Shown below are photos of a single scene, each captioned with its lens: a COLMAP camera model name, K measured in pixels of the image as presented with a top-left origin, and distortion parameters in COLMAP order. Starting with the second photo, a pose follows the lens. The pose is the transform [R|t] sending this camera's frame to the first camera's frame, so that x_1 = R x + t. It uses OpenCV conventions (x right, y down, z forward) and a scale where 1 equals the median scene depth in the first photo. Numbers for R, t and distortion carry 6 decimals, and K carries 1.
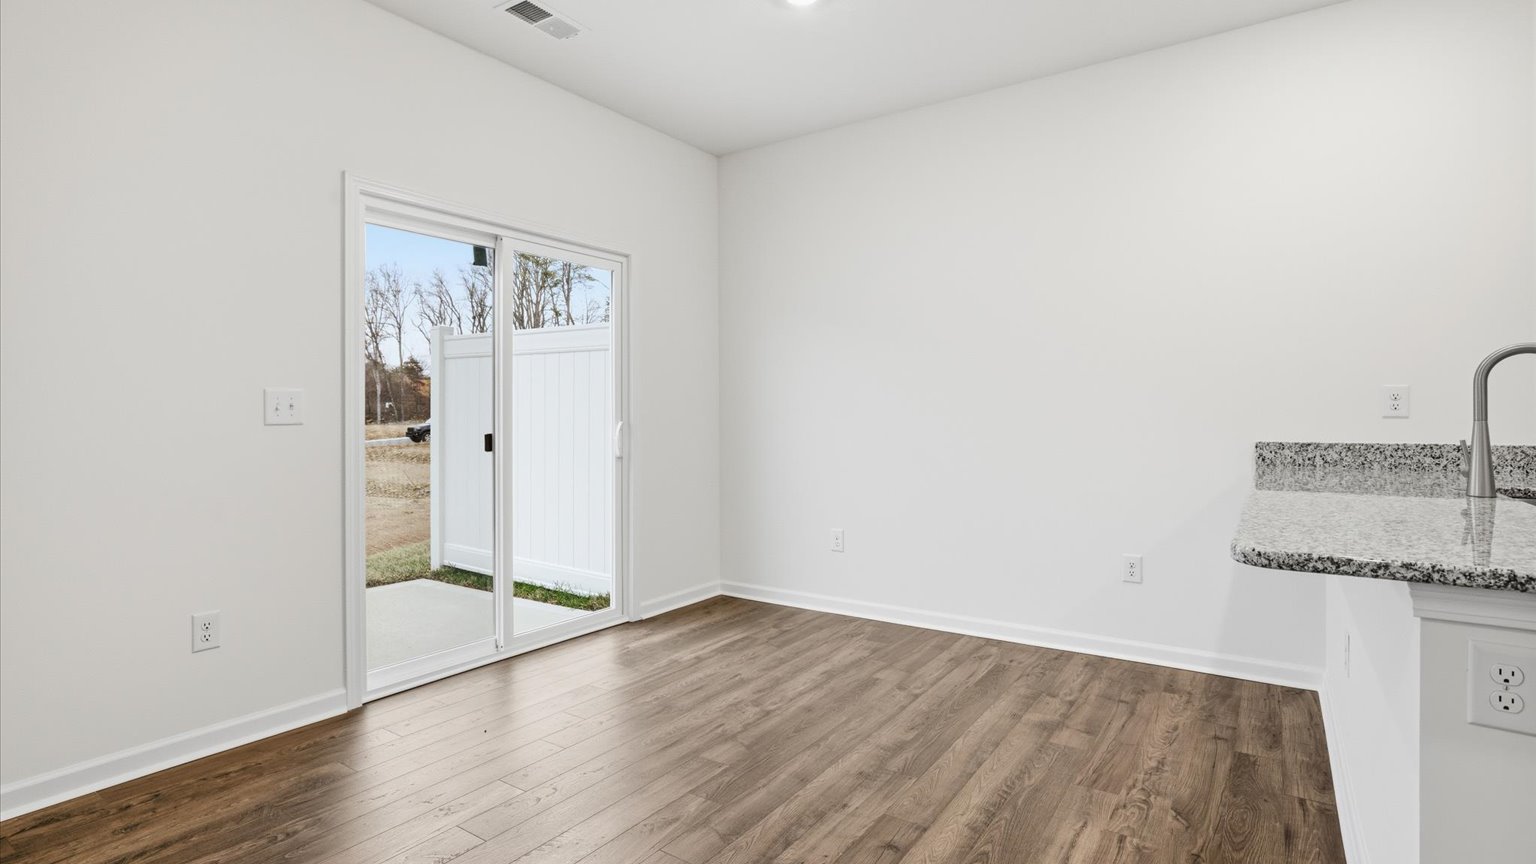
lens RADIAL K [[757.0, 0, 765.3], [0, 757.0, 415.2], [0, 0, 1]] dist [-0.001259, 0.000109]
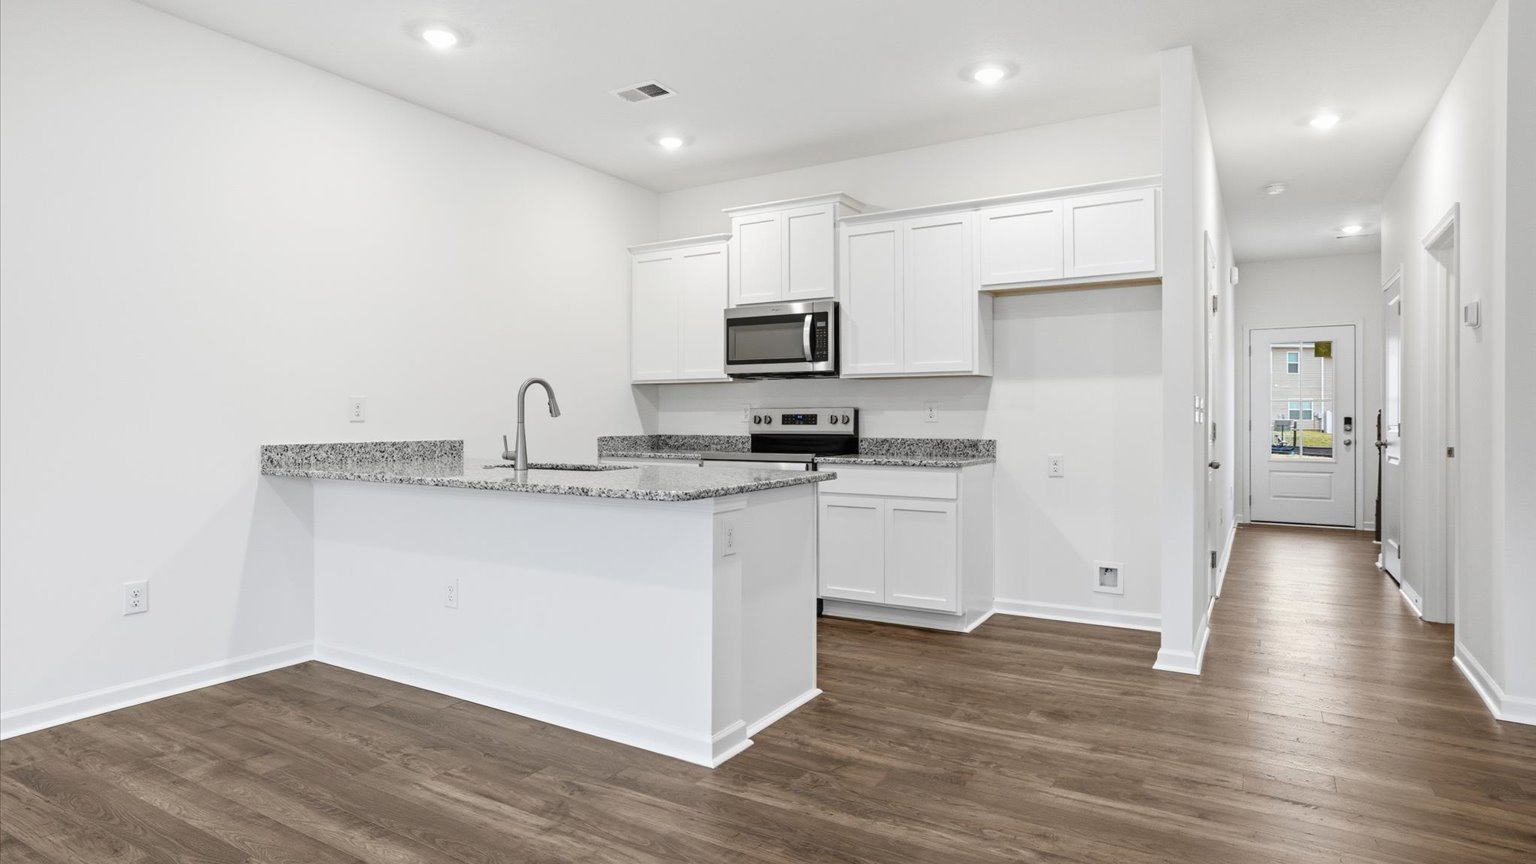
lens RADIAL K [[842.1, 0, 768.6], [0, 842.1, 419.8], [0, 0, 1]] dist [-0.028033, 0.029225]
pose [[-0.056534, 0.002594, 0.998397, -0.597349], [0.002331, 0.999994, -0.002466, 0.004607], [-0.998398, 0.002188, -0.056540, 0.390134]]
